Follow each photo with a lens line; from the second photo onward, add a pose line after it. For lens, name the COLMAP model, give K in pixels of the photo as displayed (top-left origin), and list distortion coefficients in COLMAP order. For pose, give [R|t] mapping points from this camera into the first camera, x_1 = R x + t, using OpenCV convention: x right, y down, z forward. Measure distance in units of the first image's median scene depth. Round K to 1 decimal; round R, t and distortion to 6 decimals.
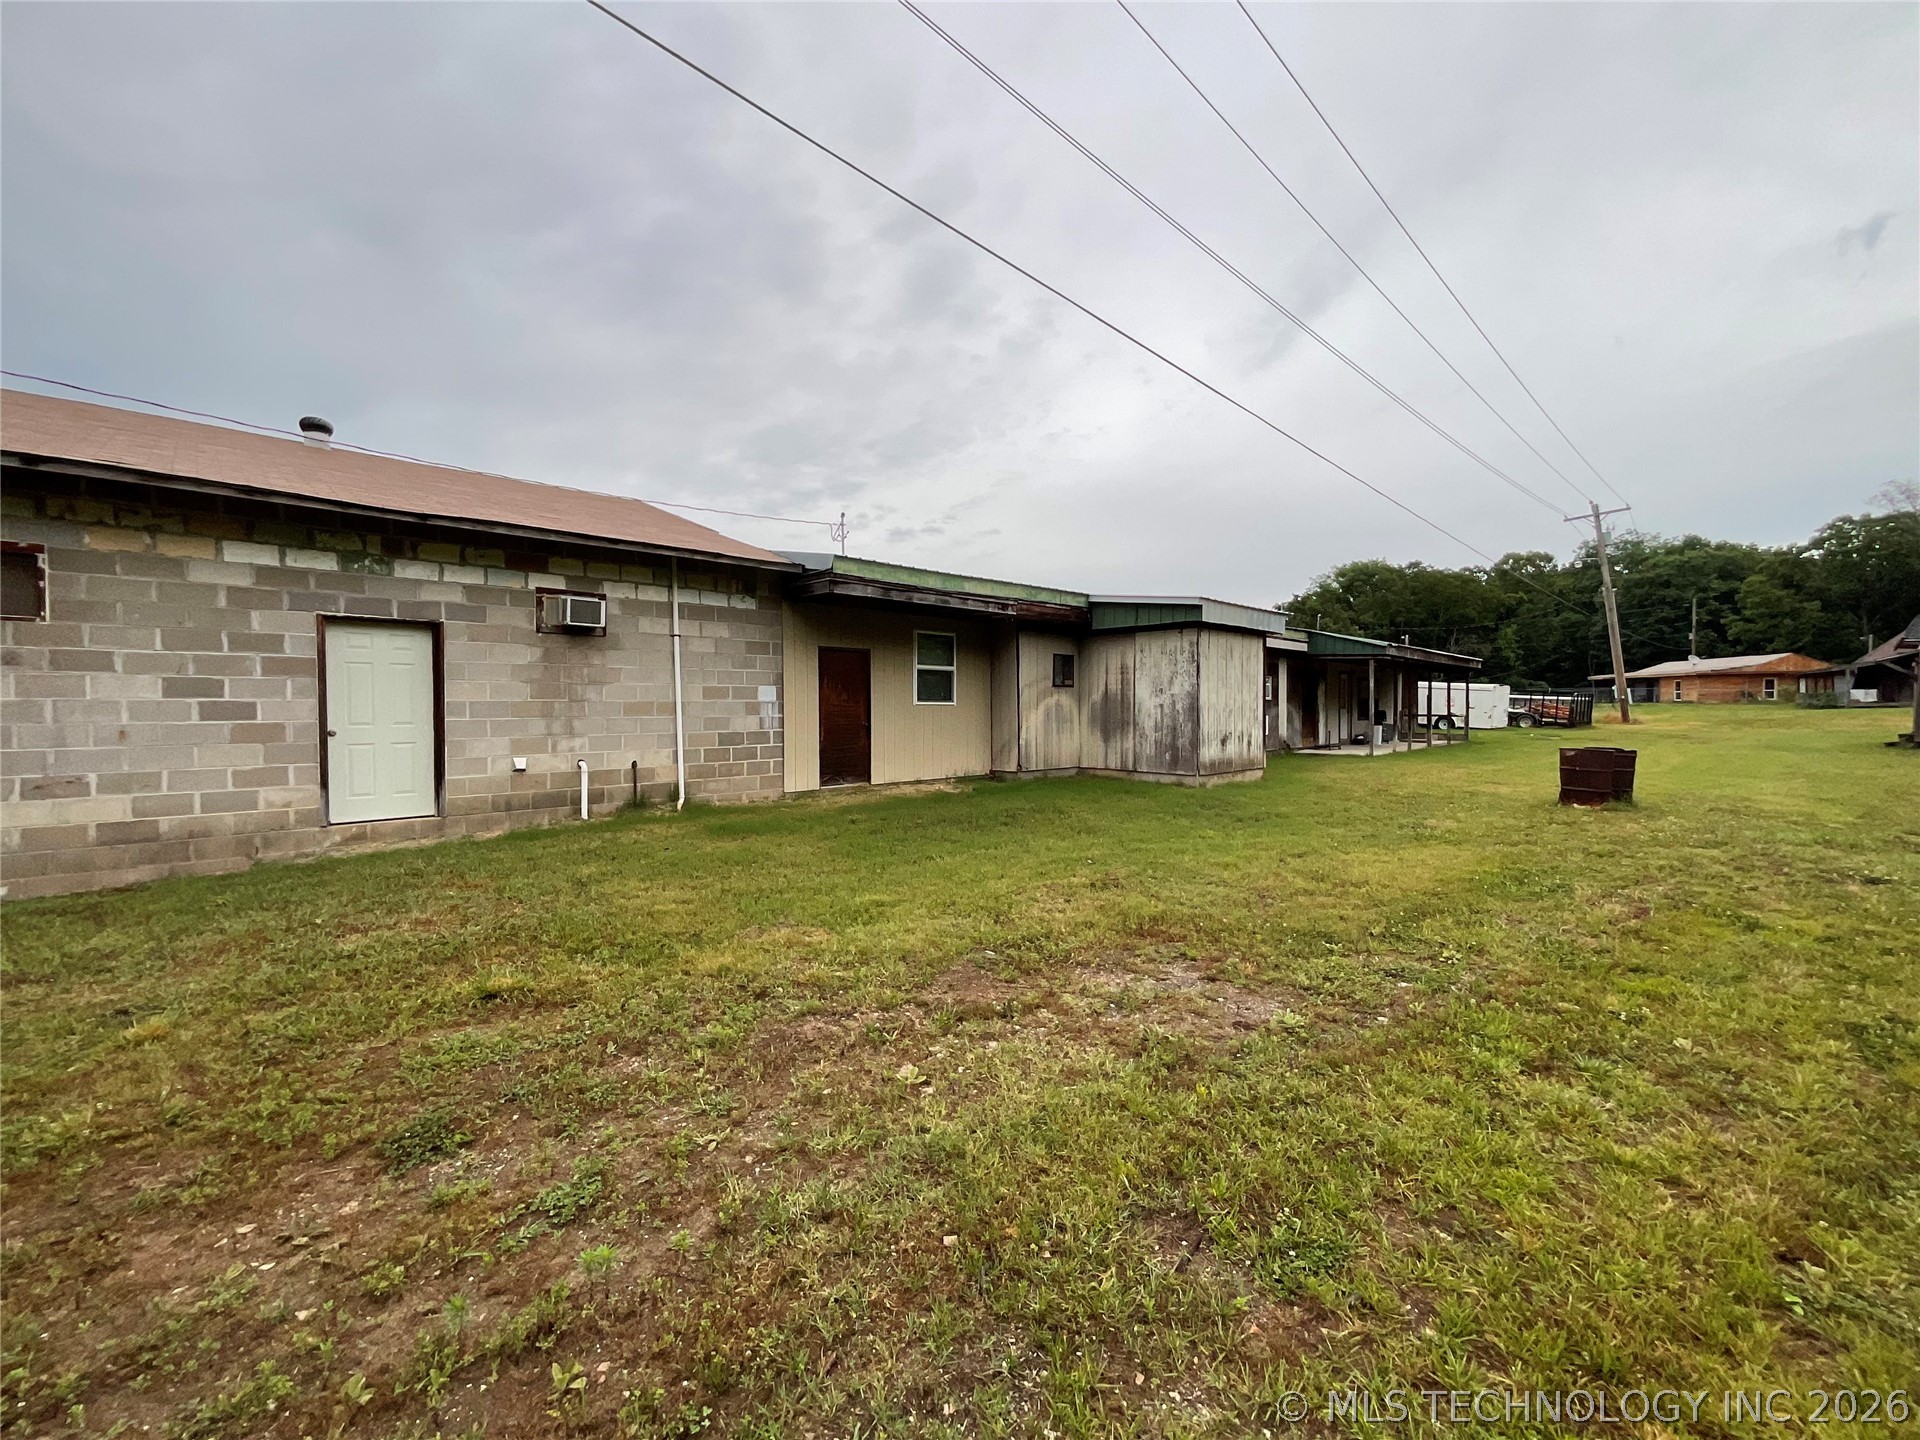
lens RADIAL K [[777.2, 0, 961.4], [0, 777.2, 719.0], [0, 0, 1]] dist [-0.000191, 0.000324]
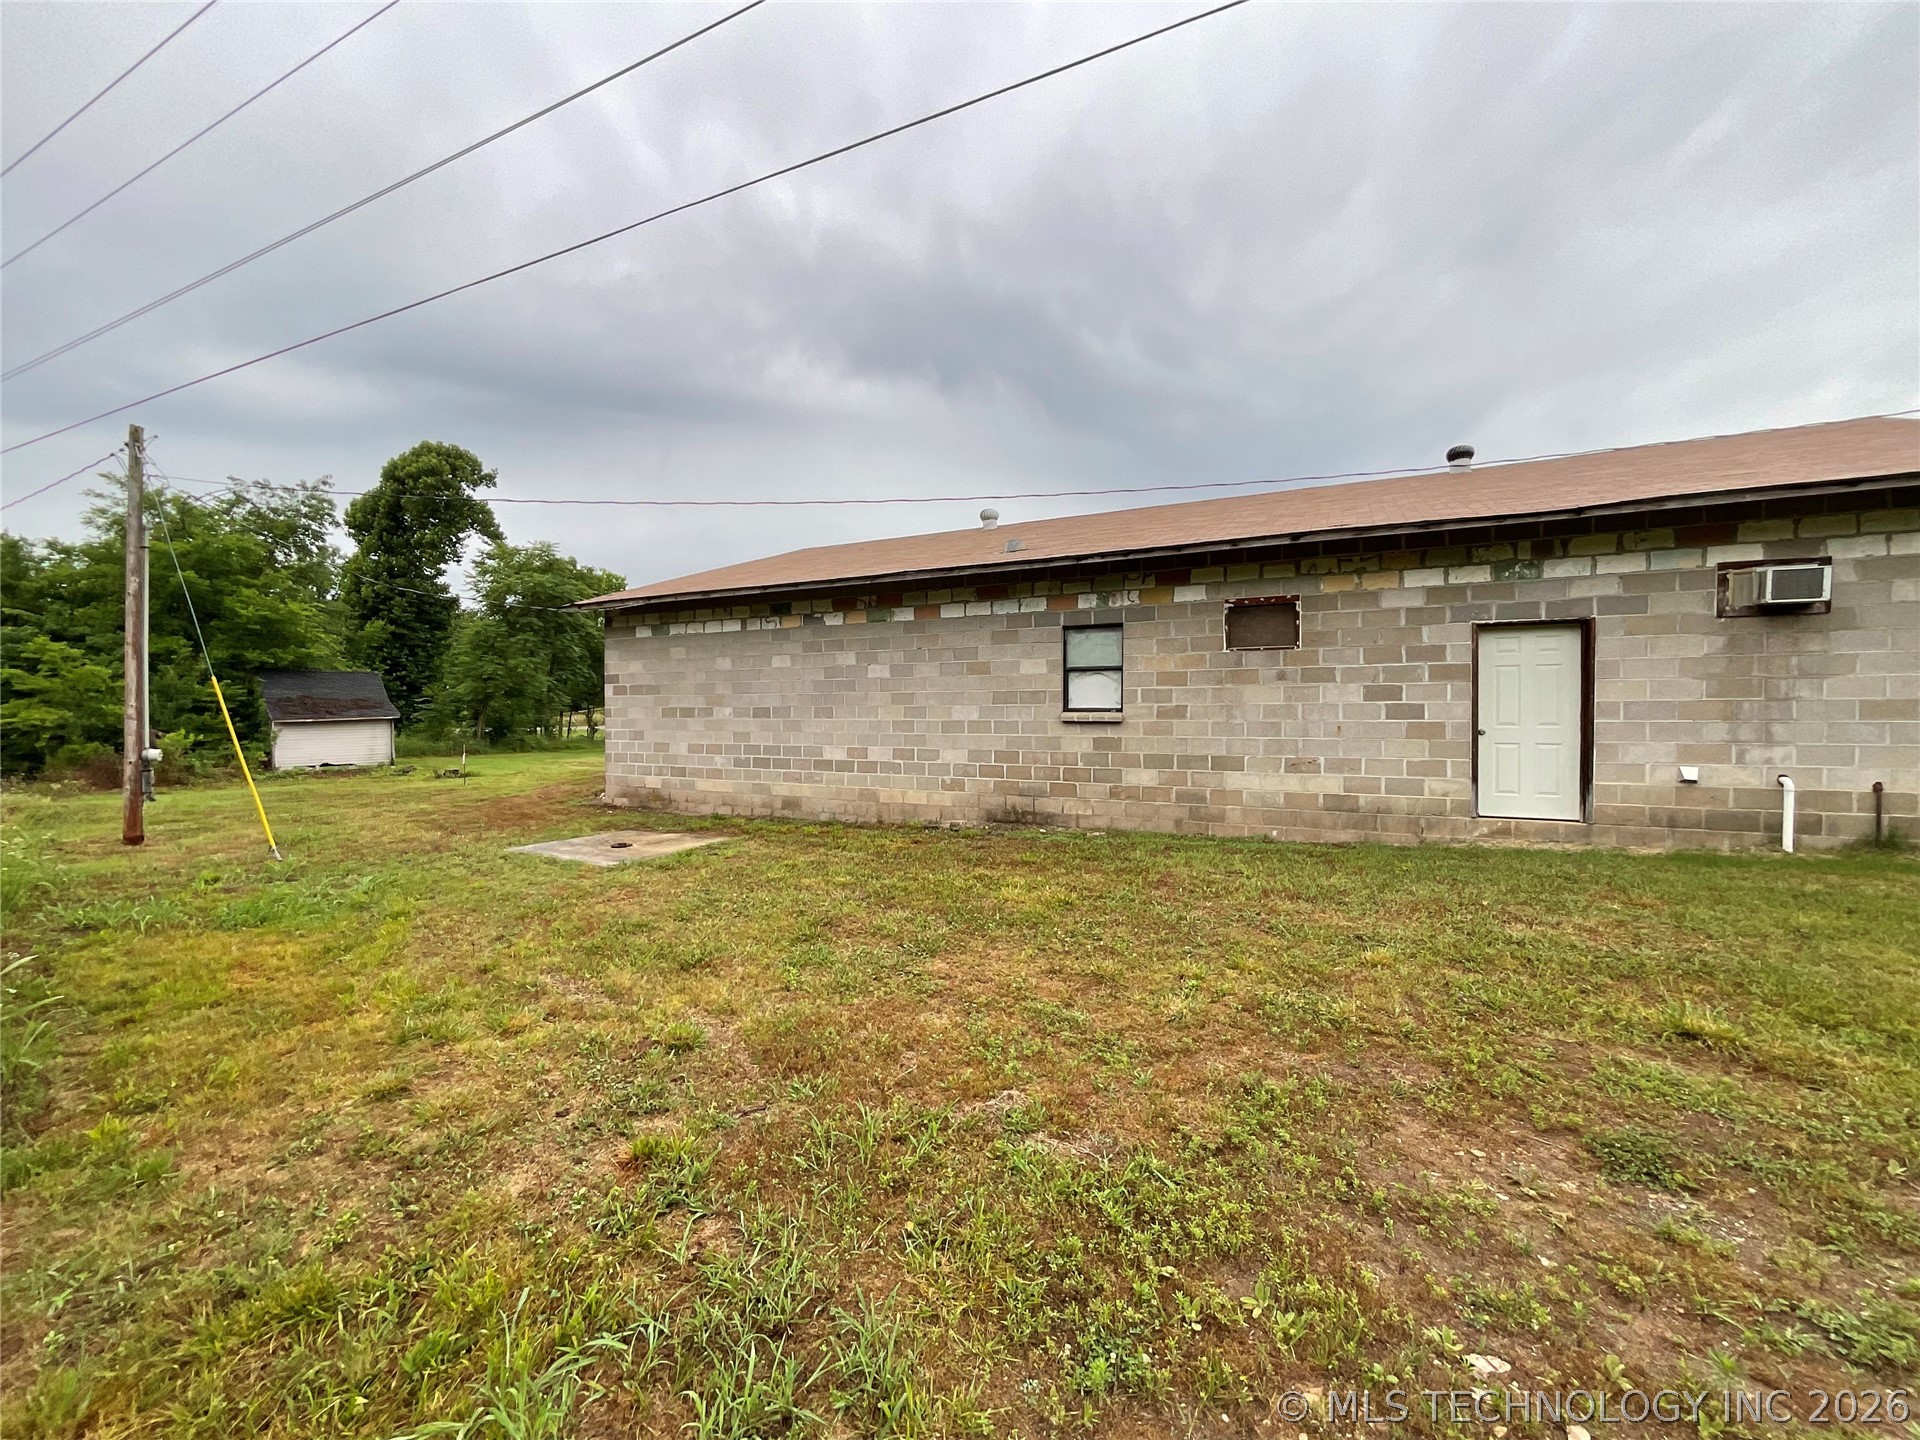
lens RADIAL K [[766.4, 0, 941.4], [0, 766.4, 721.4], [0, 0, 1]] dist [0.000523, -0.003586]
pose [[0.313460, 0.012799, -0.949515, -0.034343], [-0.012210, 0.999881, 0.009447, 0.002182], [0.949523, 0.008632, 0.313579, -0.050271]]
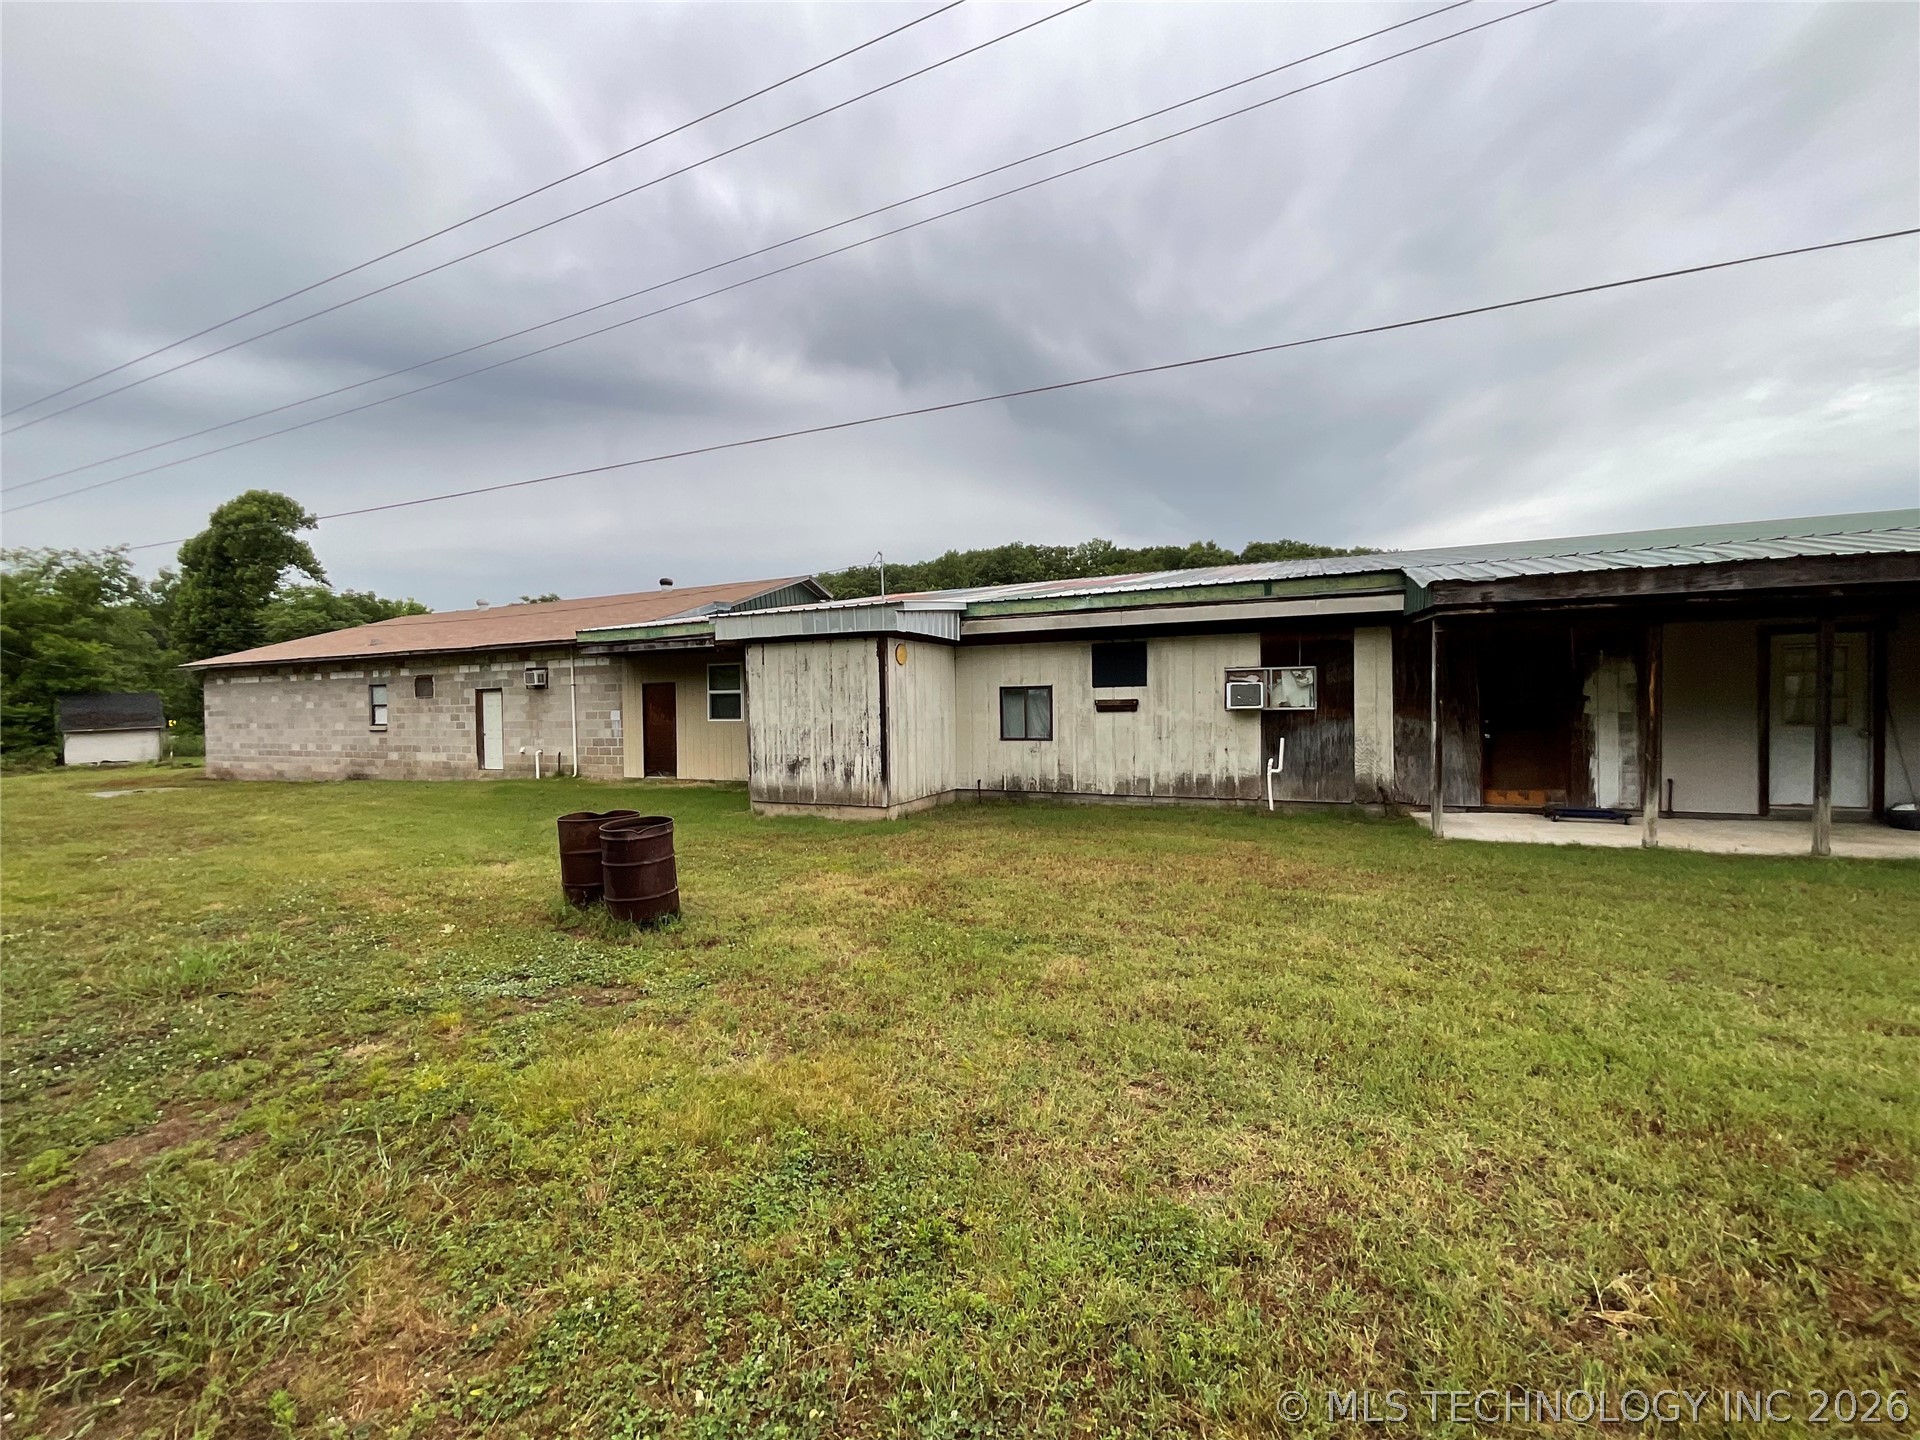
lens RADIAL K [[774.9, 0, 960.0], [0, 774.9, 720.0], [0, 0, 1]] dist [-0.005189, 0.000703]
pose [[0.366314, 0.014052, -0.930385, 2.196112], [0.000007, 0.999886, 0.015105, -0.068352], [0.930491, -0.005540, 0.366272, 1.547544]]
